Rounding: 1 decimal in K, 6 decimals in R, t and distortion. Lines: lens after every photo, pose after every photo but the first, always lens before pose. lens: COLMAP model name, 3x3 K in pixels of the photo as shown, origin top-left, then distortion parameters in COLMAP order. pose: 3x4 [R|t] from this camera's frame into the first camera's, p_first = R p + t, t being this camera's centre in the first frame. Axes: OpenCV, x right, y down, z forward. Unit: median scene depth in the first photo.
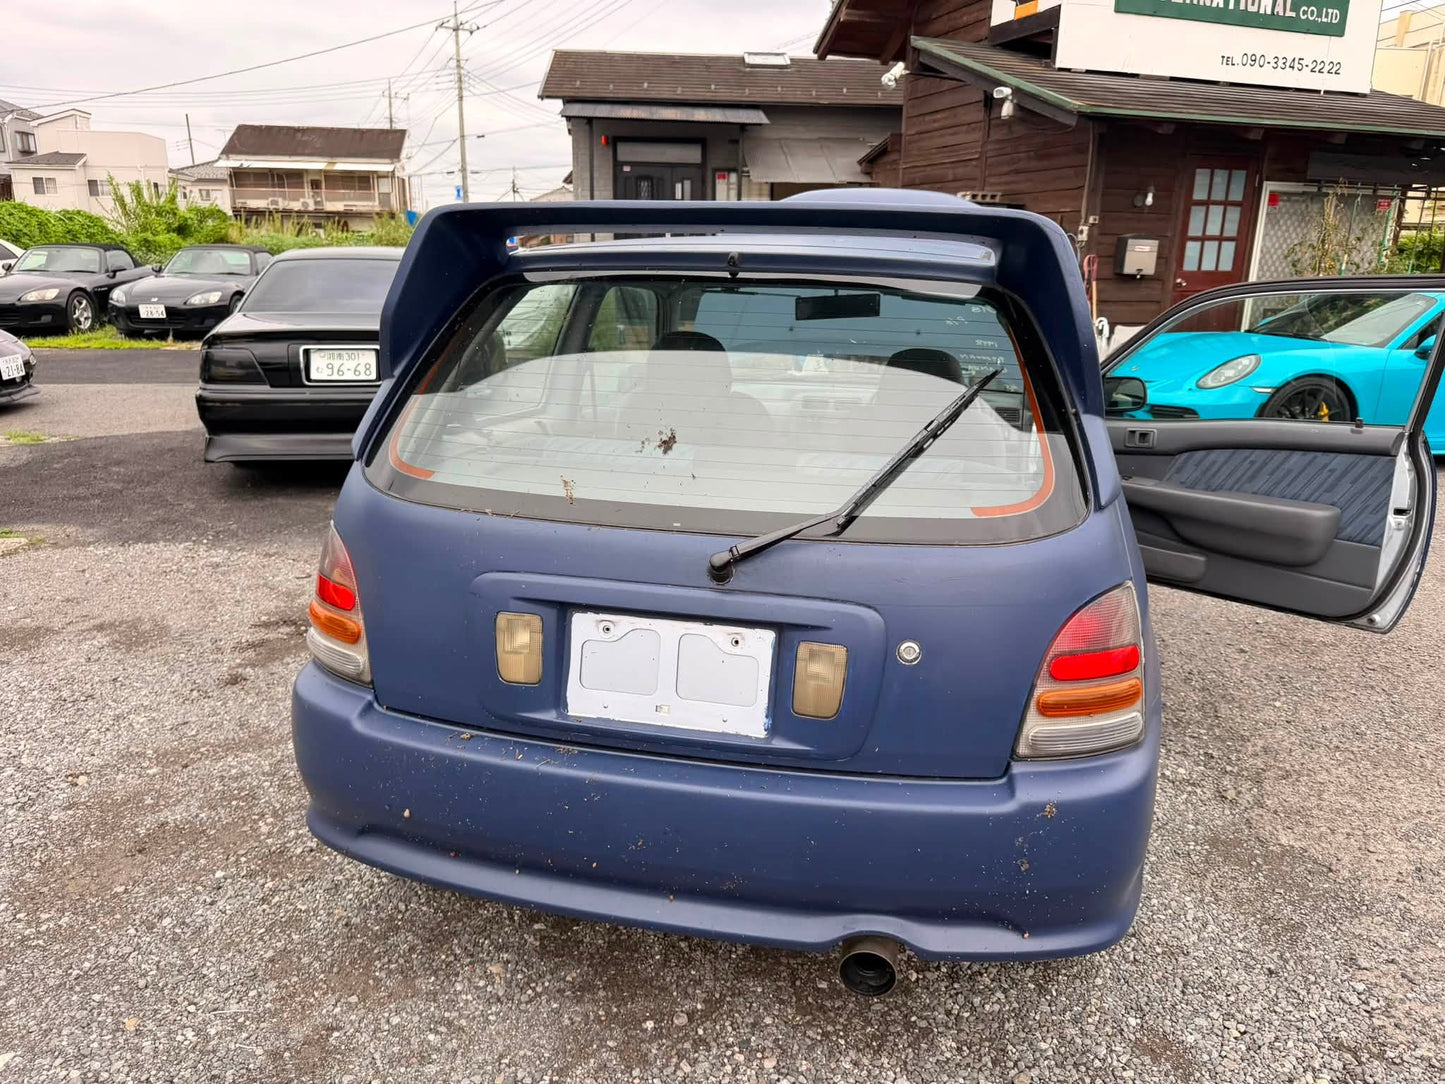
lens RADIAL K [[1032.6, 0, 731.1], [0, 1032.6, 544.4], [0, 0, 1]] dist [0.016672, -0.029776]
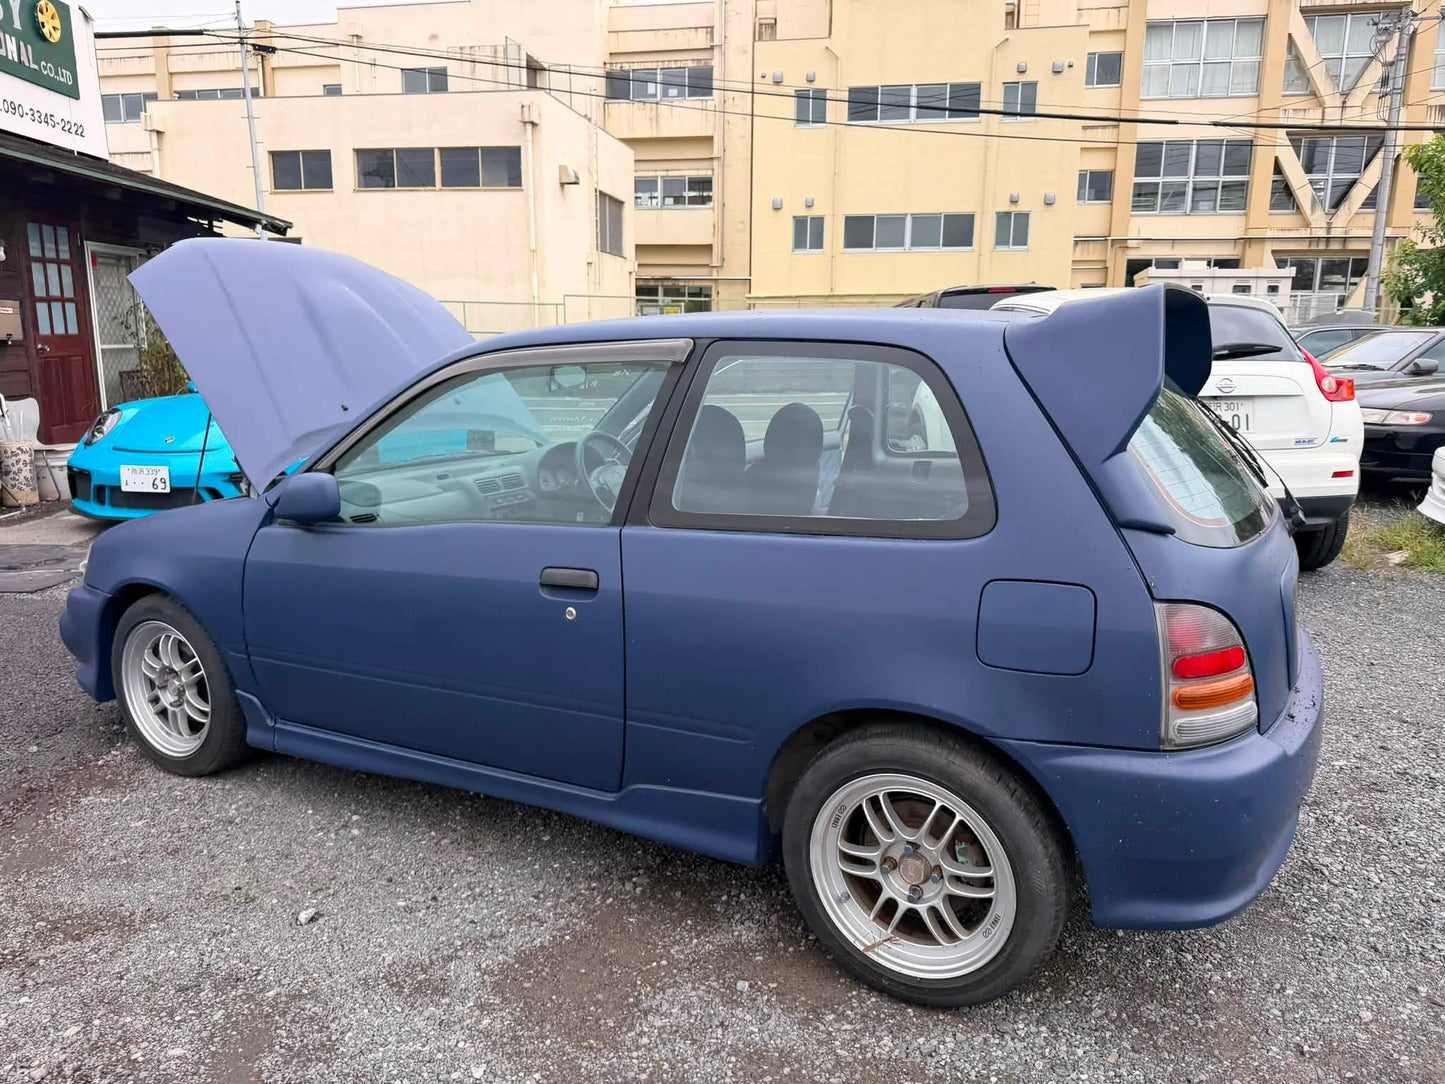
lens RADIAL K [[1032.6, 0, 728.9], [0, 1032.6, 542.4], [0, 0, 1]] dist [0.016672, -0.029776]
pose [[0.274746, -0.205342, 0.939334, -0.778095], [0.257360, 0.956990, 0.133926, -0.172134], [-0.926434, 0.204951, 0.315776, 0.593214]]
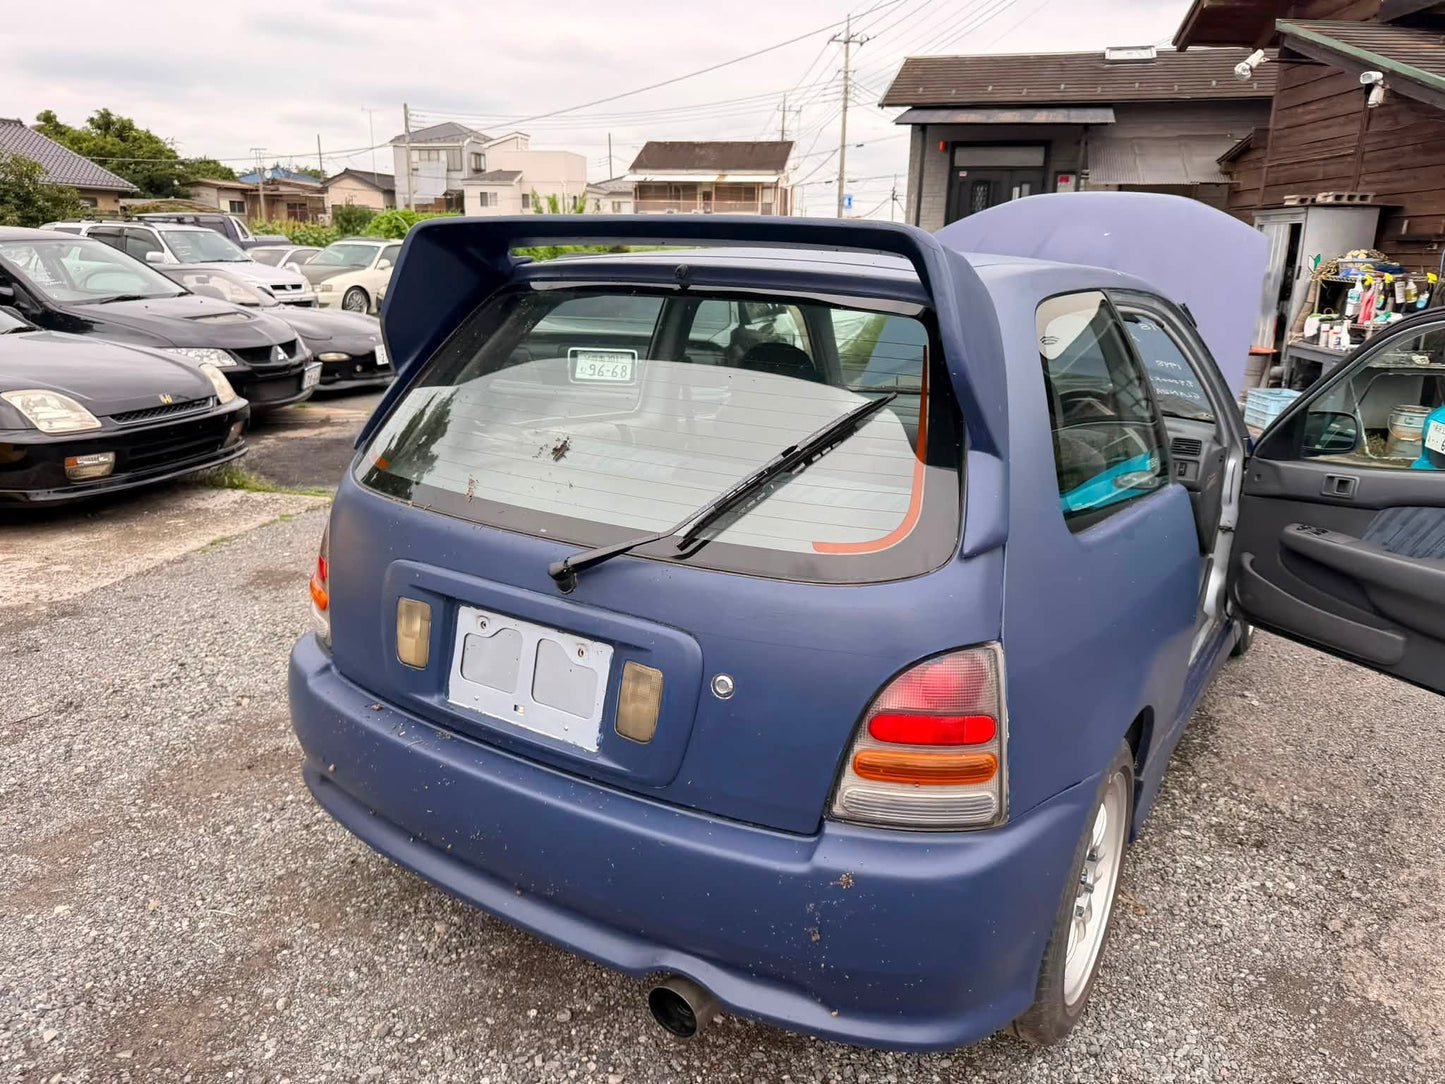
lens RADIAL K [[1032.6, 0, 729.4], [0, 1032.6, 543.3], [0, 0, 1]] dist [0.016672, -0.029776]
pose [[0.936505, 0.096294, -0.337173, 0.228689], [-0.098430, 0.995085, 0.010796, -0.017660], [0.336555, 0.023077, 0.941381, 0.047945]]
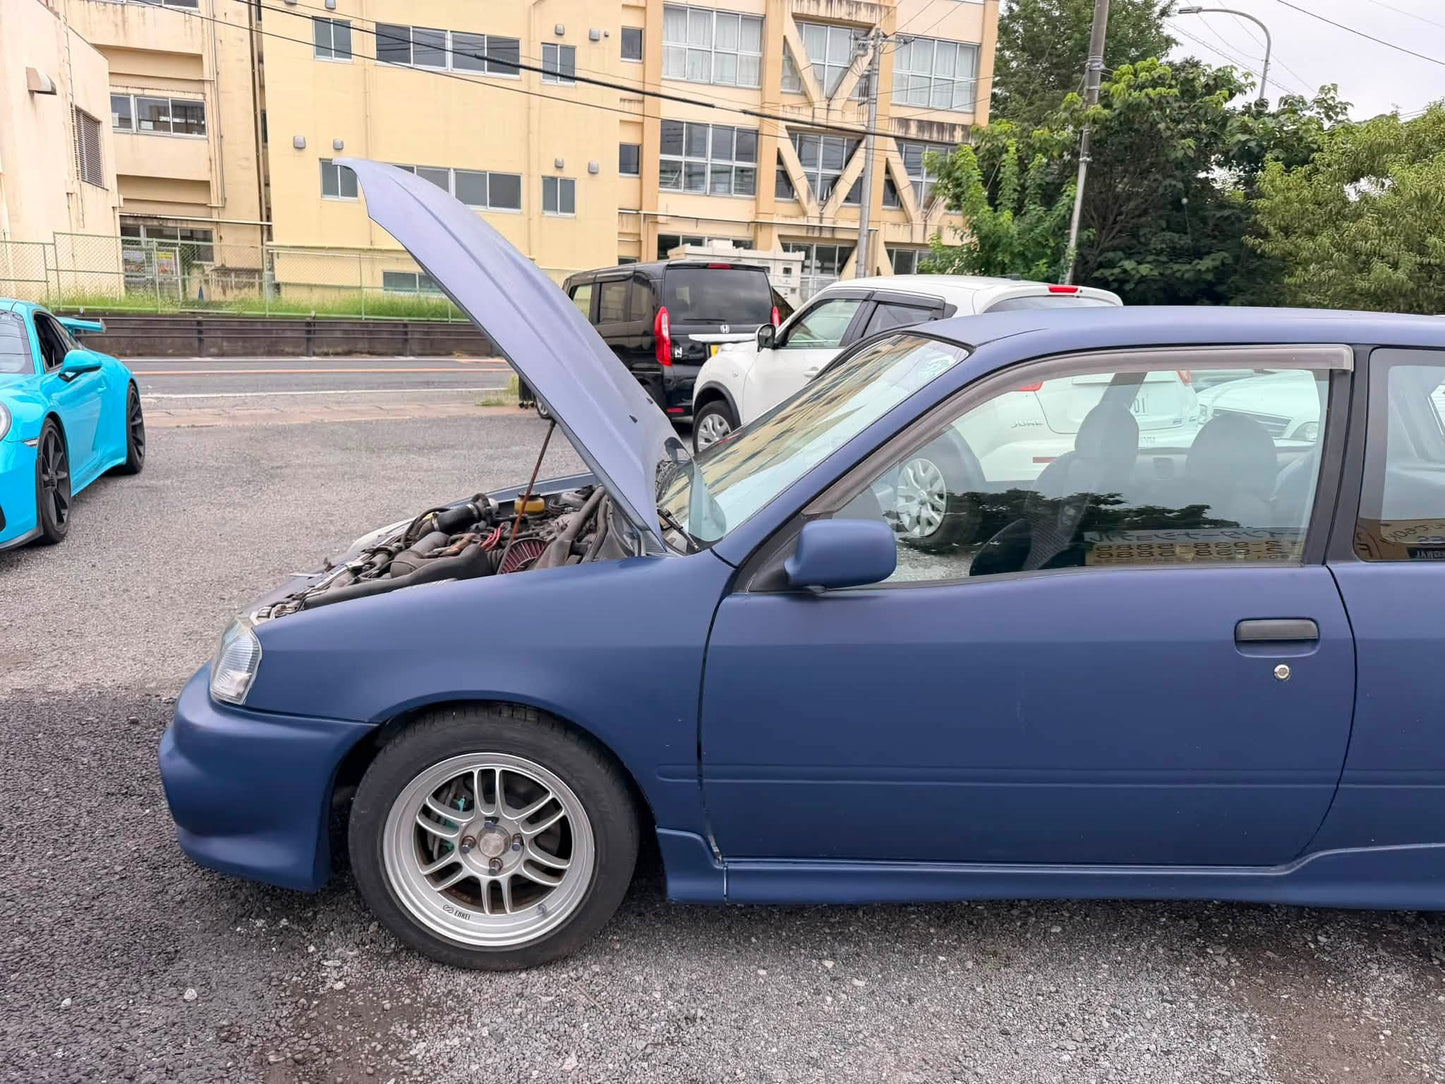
lens RADIAL K [[1032.6, 0, 733.1], [0, 1032.6, 550.1], [0, 0, 1]] dist [0.016672, -0.029776]
pose [[-0.218995, -0.246861, 0.943981, -0.646543], [0.218381, 0.930522, 0.294004, -0.361157], [-0.950974, 0.270533, -0.149870, 1.261976]]
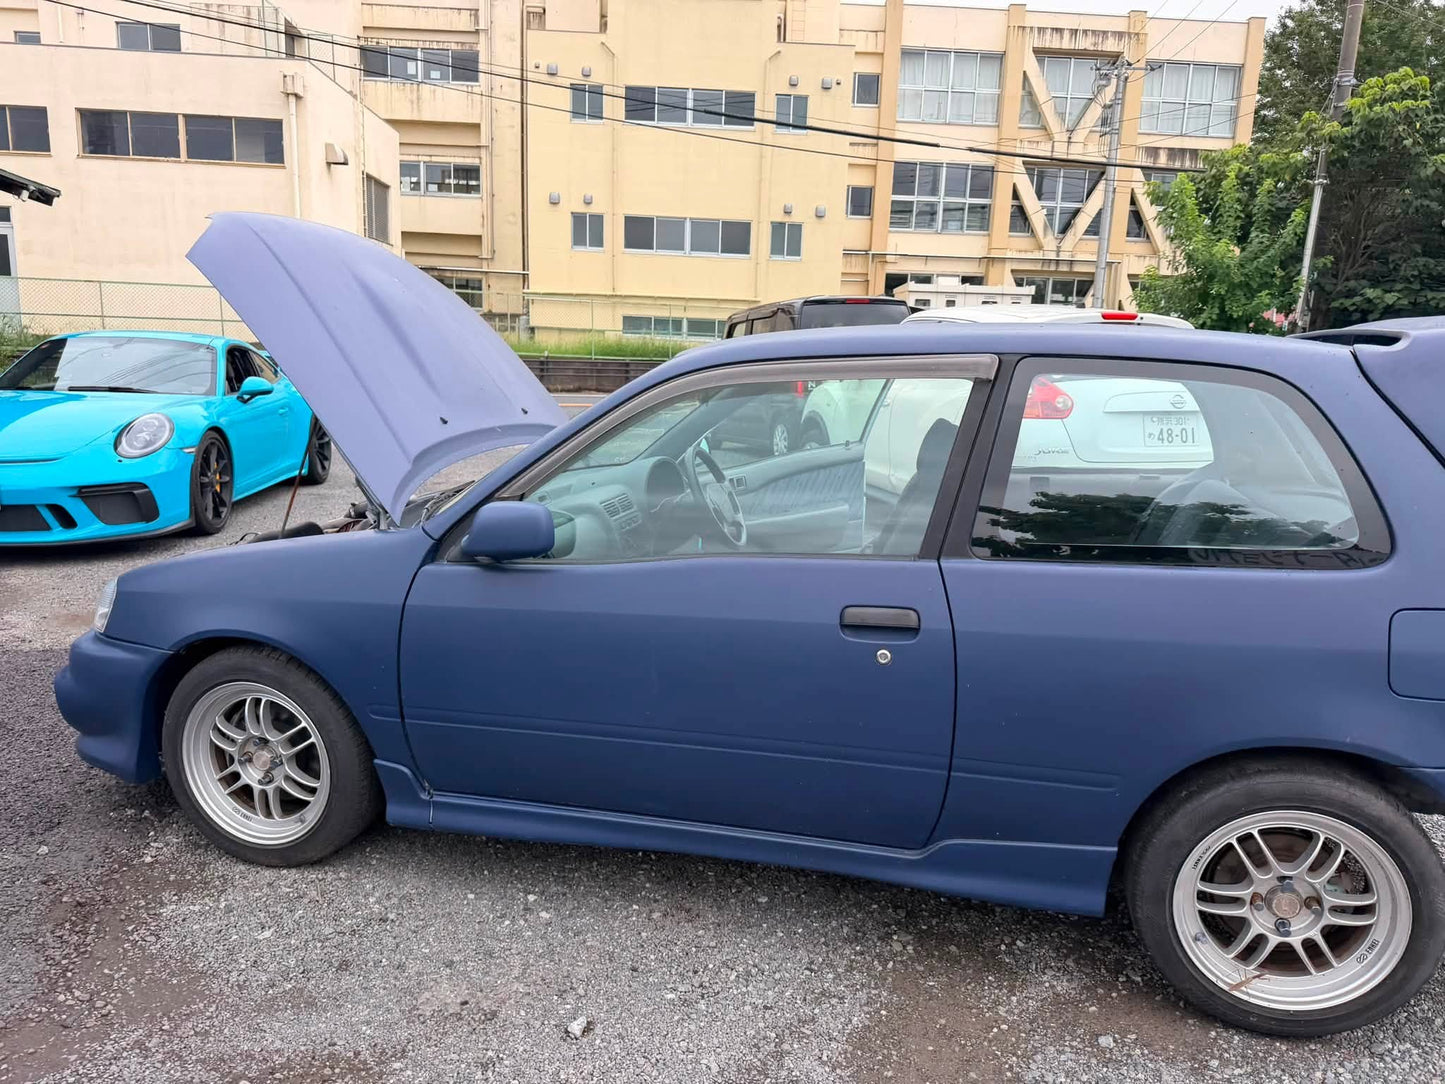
lens RADIAL K [[1032.6, 0, 729.7], [0, 1032.6, 549.9], [0, 0, 1]] dist [0.016672, -0.029776]
pose [[0.030873, -0.215992, 0.975907, -0.769954], [0.235852, 0.950376, 0.202880, -0.269928], [-0.971299, 0.223906, 0.080283, 0.933904]]
